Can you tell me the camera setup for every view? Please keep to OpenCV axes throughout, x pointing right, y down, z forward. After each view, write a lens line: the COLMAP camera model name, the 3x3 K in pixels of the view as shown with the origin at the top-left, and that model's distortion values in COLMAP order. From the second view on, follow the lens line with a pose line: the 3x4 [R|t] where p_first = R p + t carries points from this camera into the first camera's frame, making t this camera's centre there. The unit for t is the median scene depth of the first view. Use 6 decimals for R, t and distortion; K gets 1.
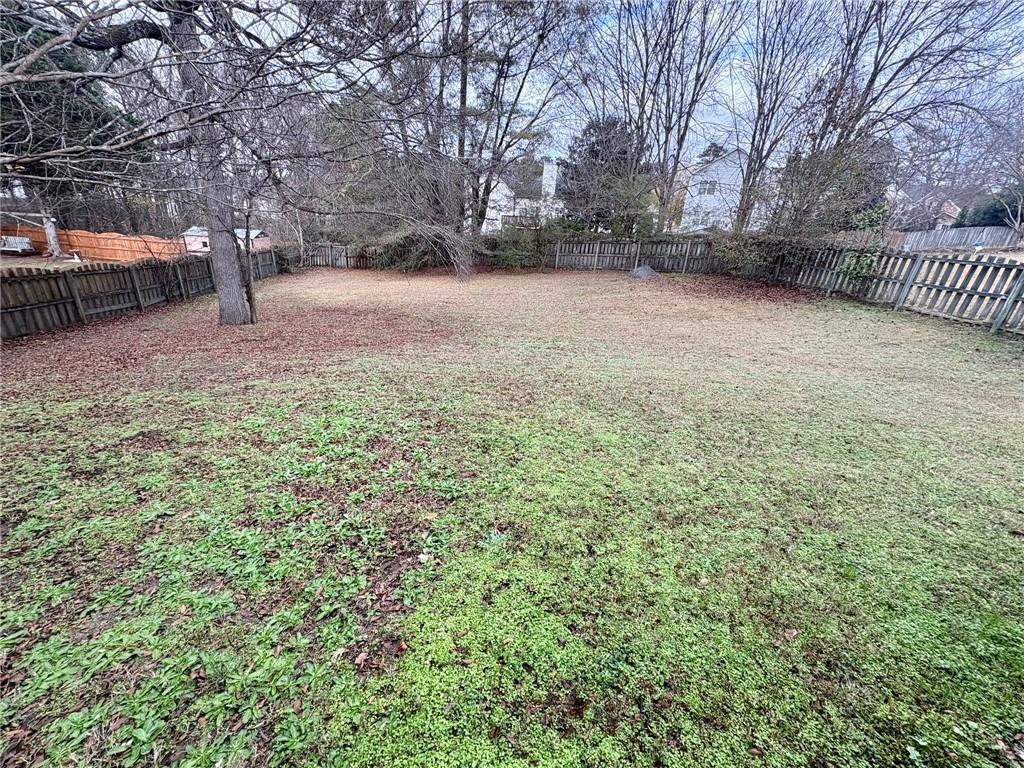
lens RADIAL K [[400.9, 0, 512.0], [0, 400.9, 384.0], [0, 0, 1]] dist [0.000185, 0.000044]
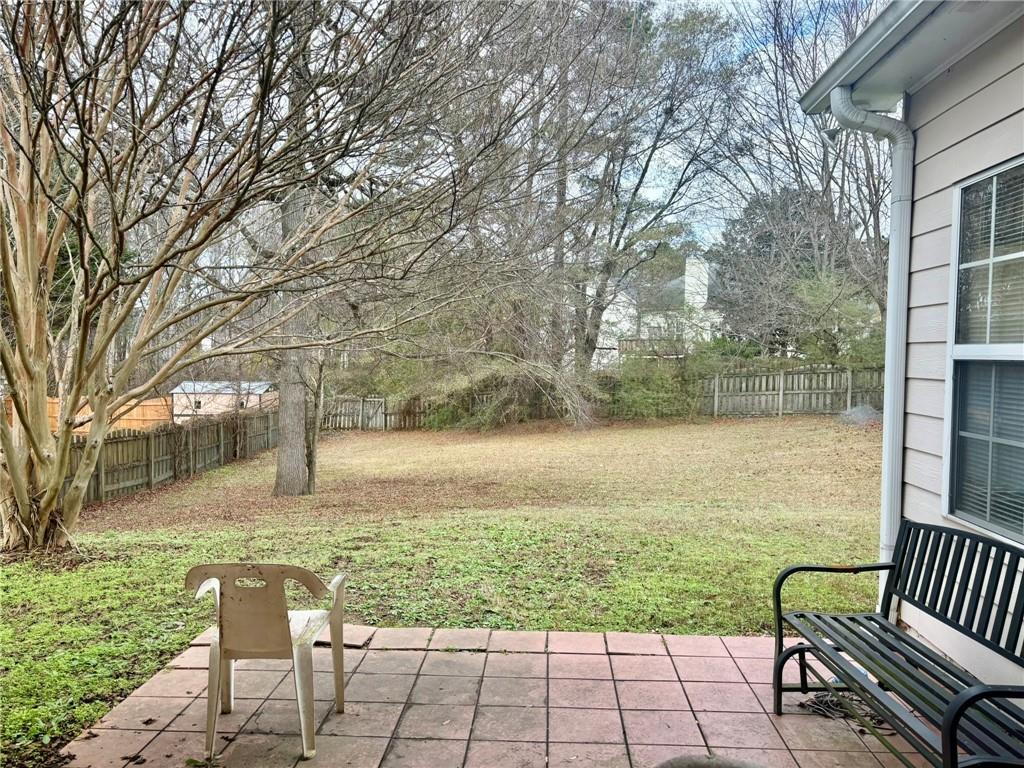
lens RADIAL K [[772.4, 0, 512.0], [0, 772.4, 384.0], [0, 0, 1]] dist [0.067318, -0.002074]
pose [[0.986425, -0.048283, -0.156952, -0.009649], [-0.007039, 0.942485, -0.334176, 0.068679], [0.164060, 0.330744, 0.929351, -0.185365]]
